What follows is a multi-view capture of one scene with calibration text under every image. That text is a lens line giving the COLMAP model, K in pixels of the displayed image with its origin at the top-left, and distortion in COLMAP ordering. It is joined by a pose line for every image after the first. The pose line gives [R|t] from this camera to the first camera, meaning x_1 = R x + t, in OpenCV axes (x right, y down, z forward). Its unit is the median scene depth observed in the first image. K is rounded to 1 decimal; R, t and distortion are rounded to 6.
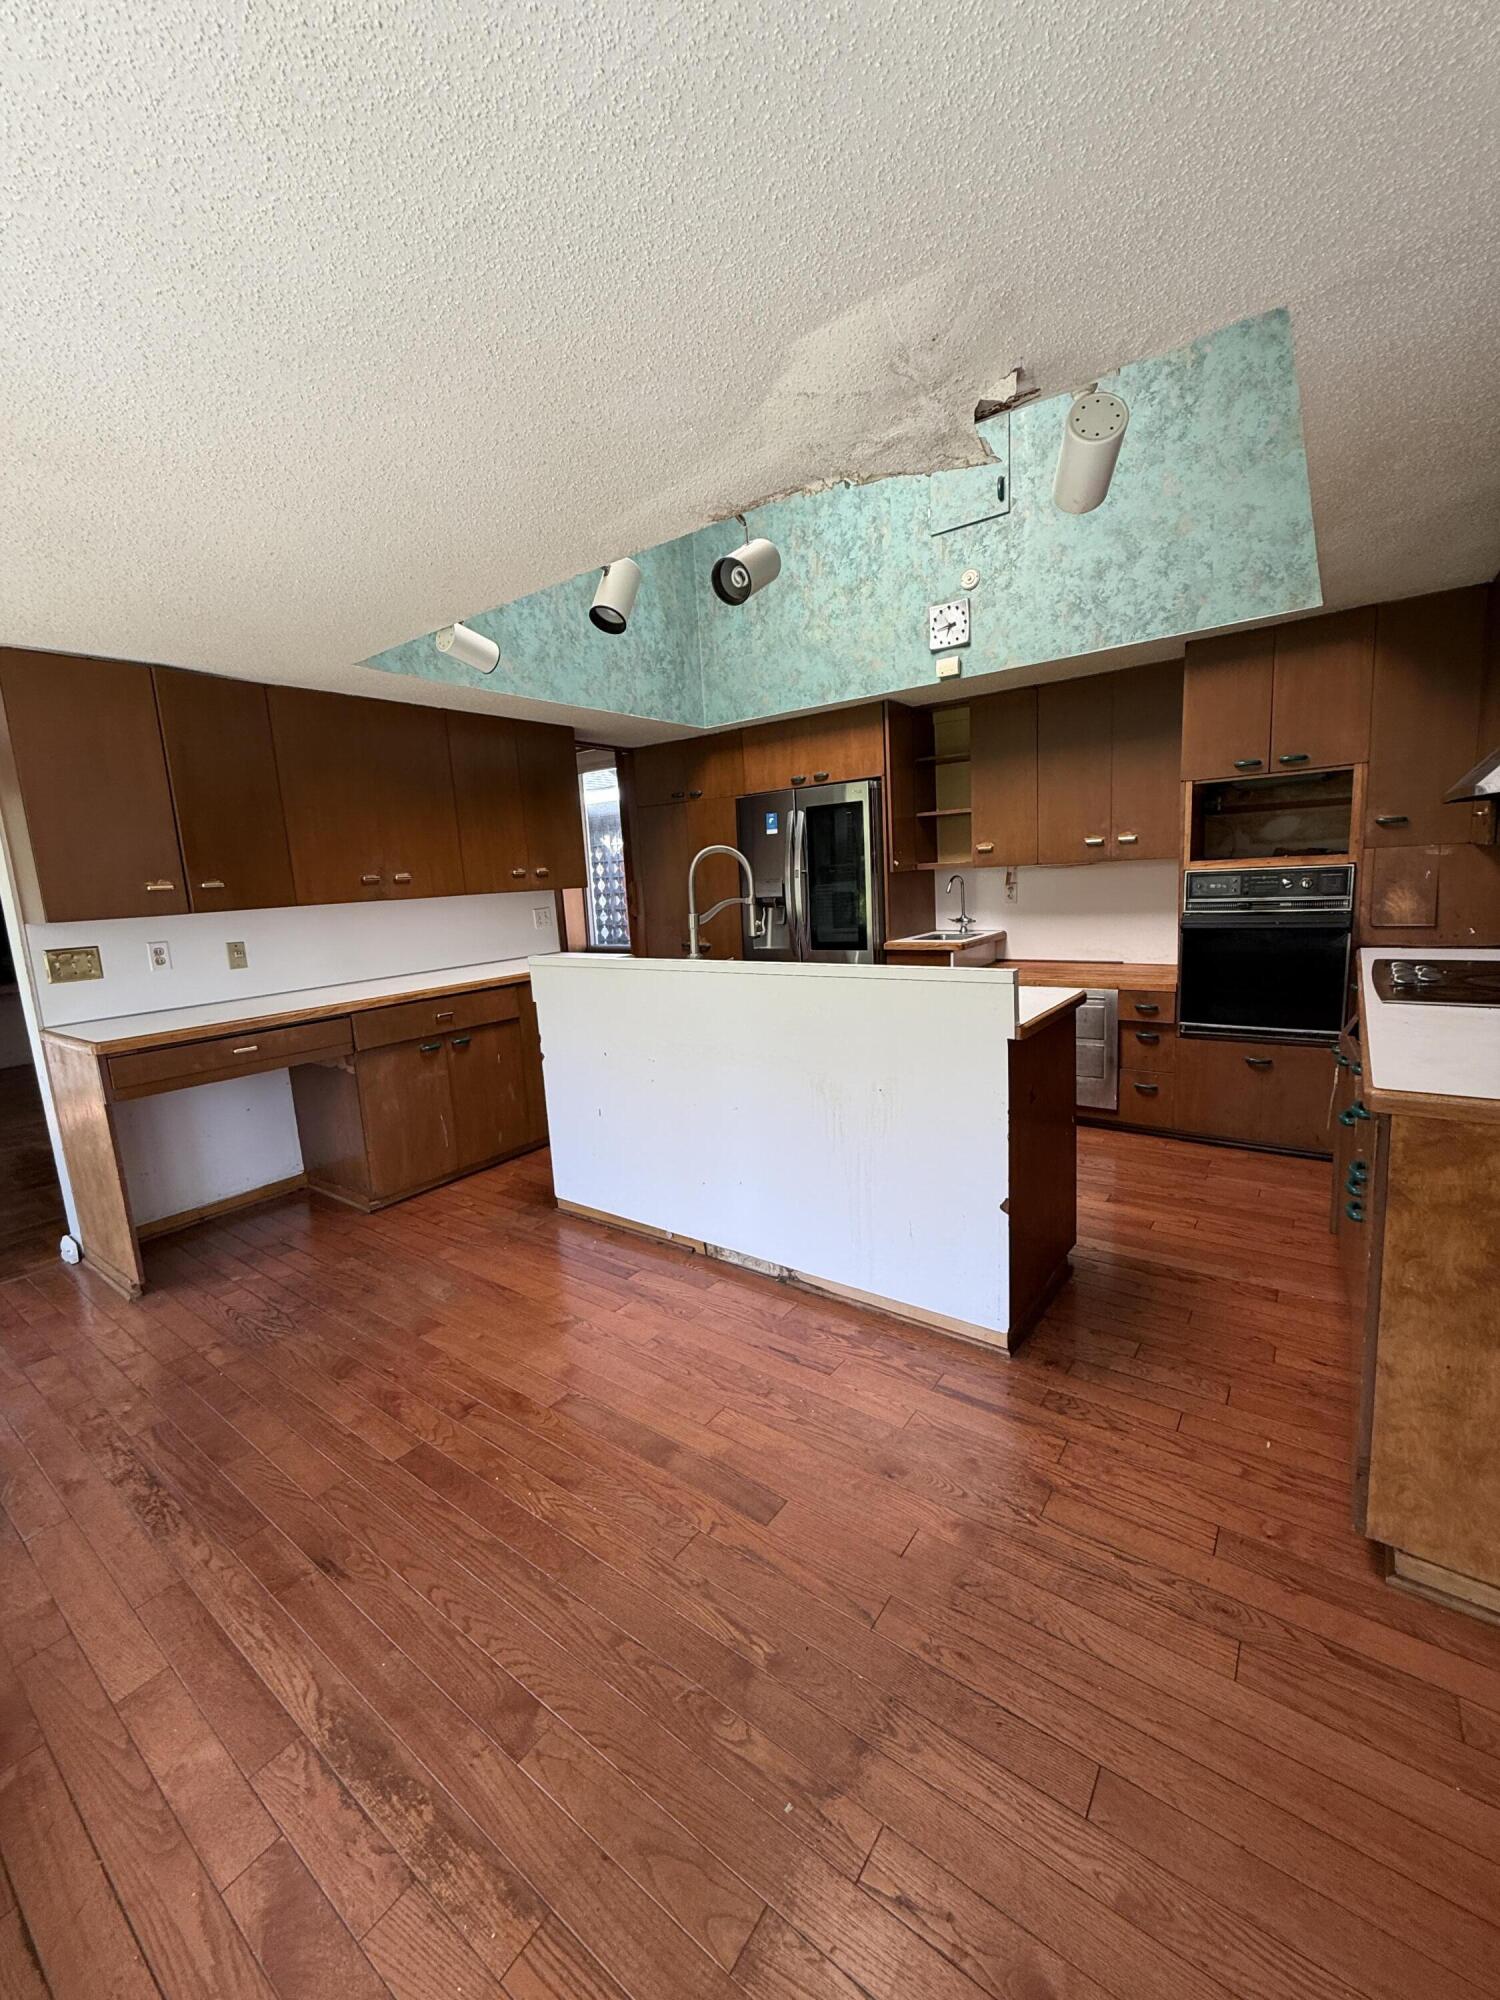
lens RADIAL K [[801.1, 0, 745.5], [0, 801.1, 1008.7], [0, 0, 1]] dist [0.000510, 0.000341]
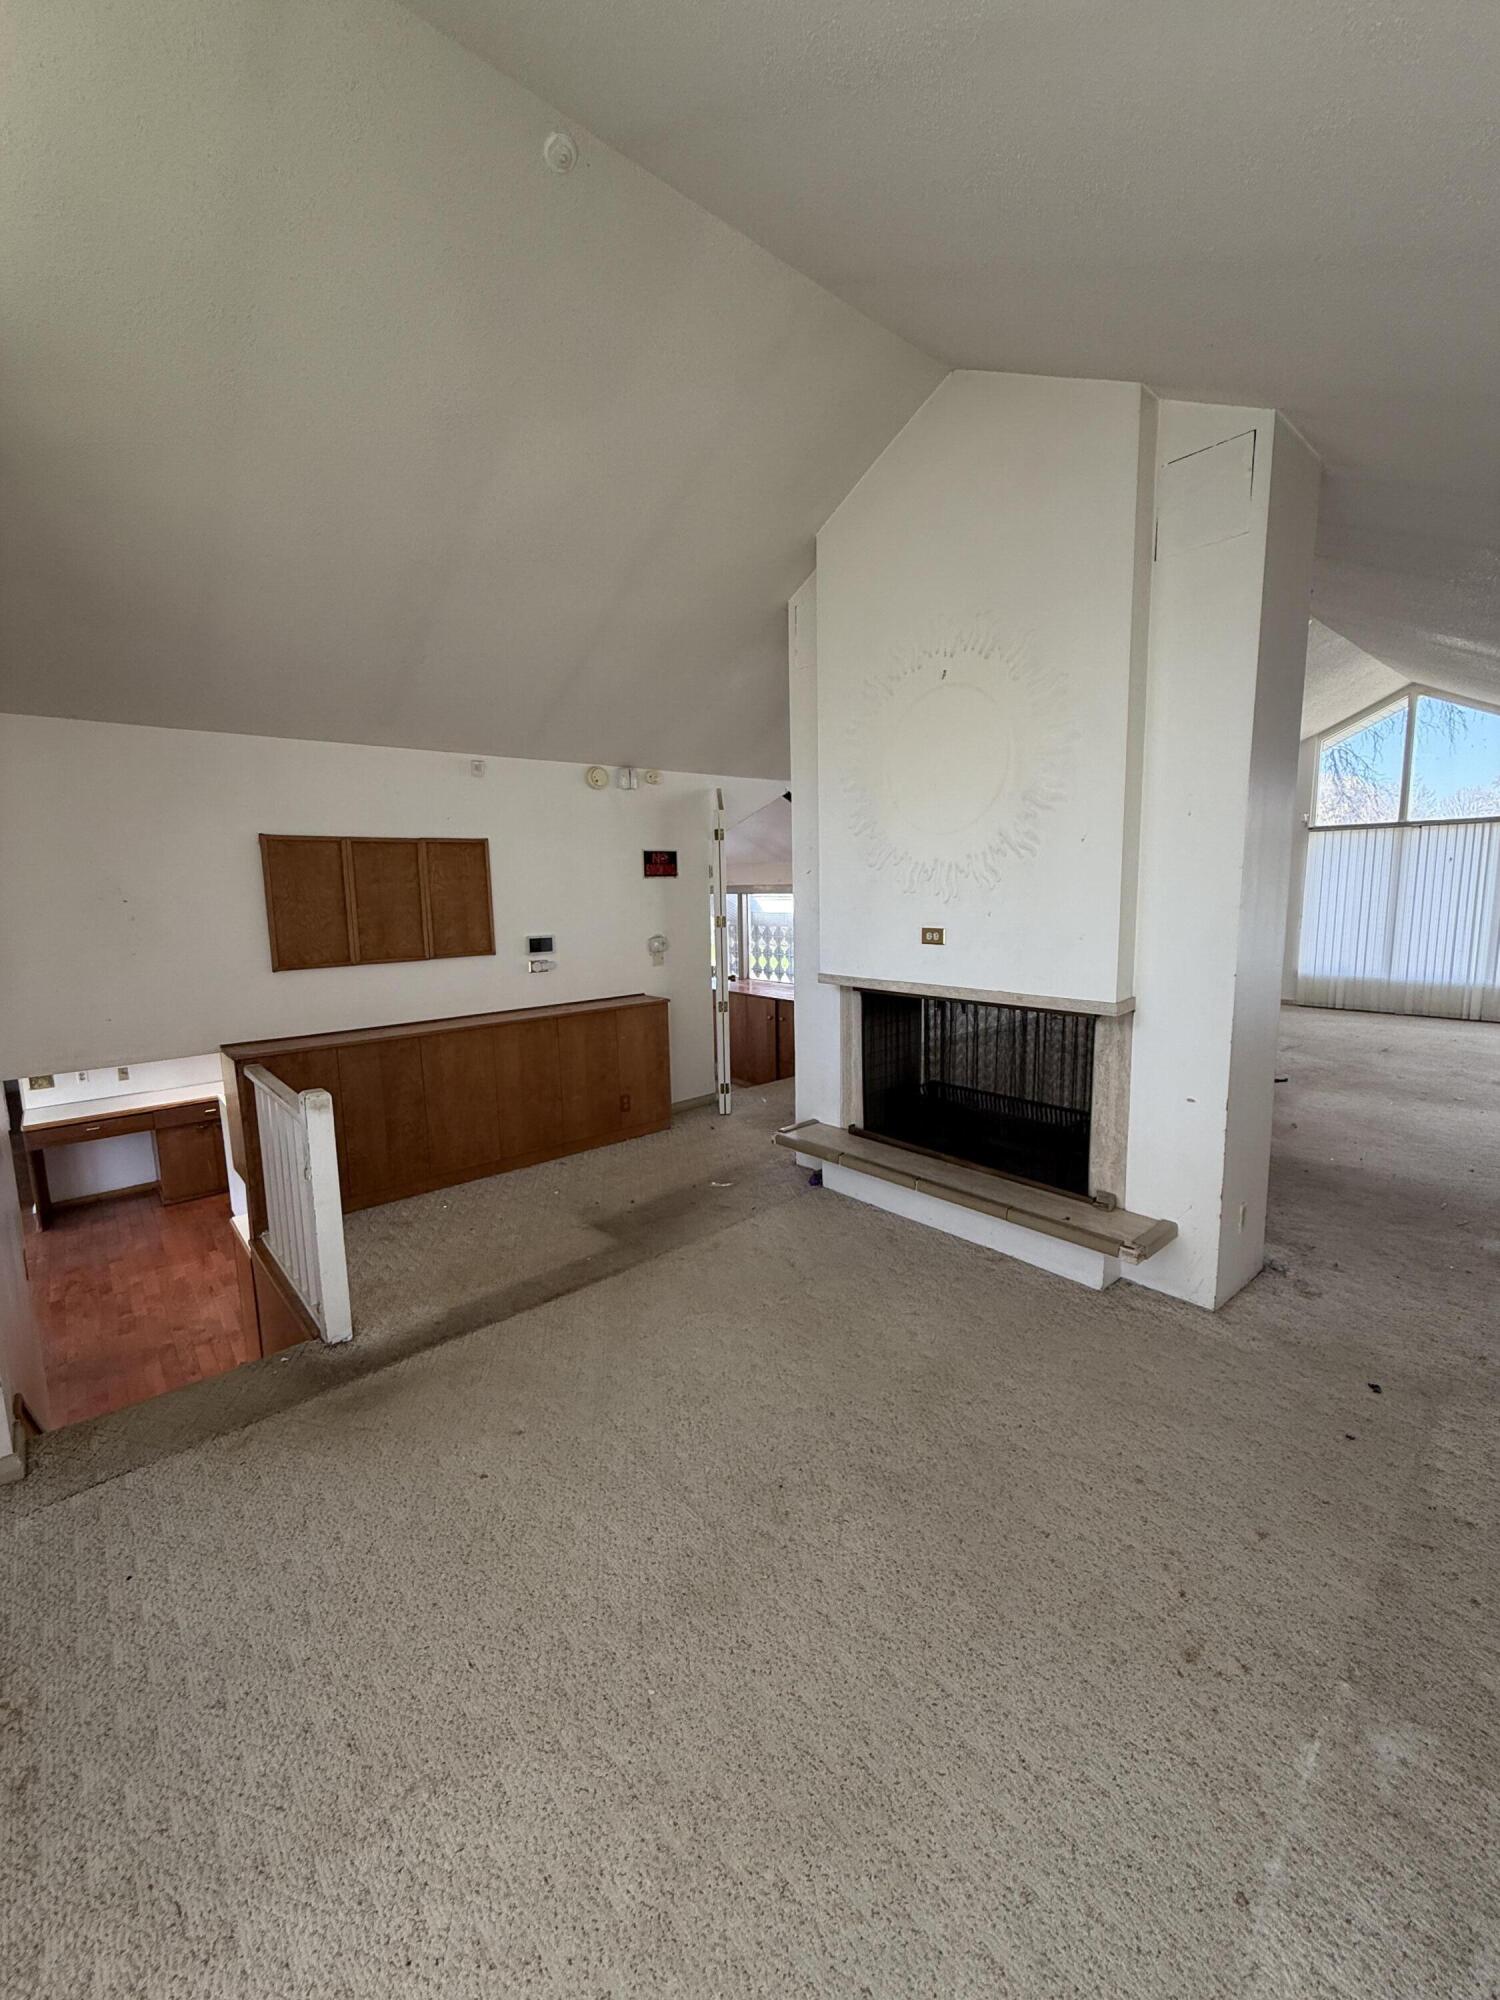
lens RADIAL K [[801.1, 0, 756.5], [0, 801.1, 998.5], [0, 0, 1]] dist [0.000510, 0.000341]
pose [[0.975143, 0.064379, -0.212017, 1.801575], [-0.070569, 0.997270, -0.021753, -0.430467], [0.210037, 0.036175, 0.977024, -0.892418]]
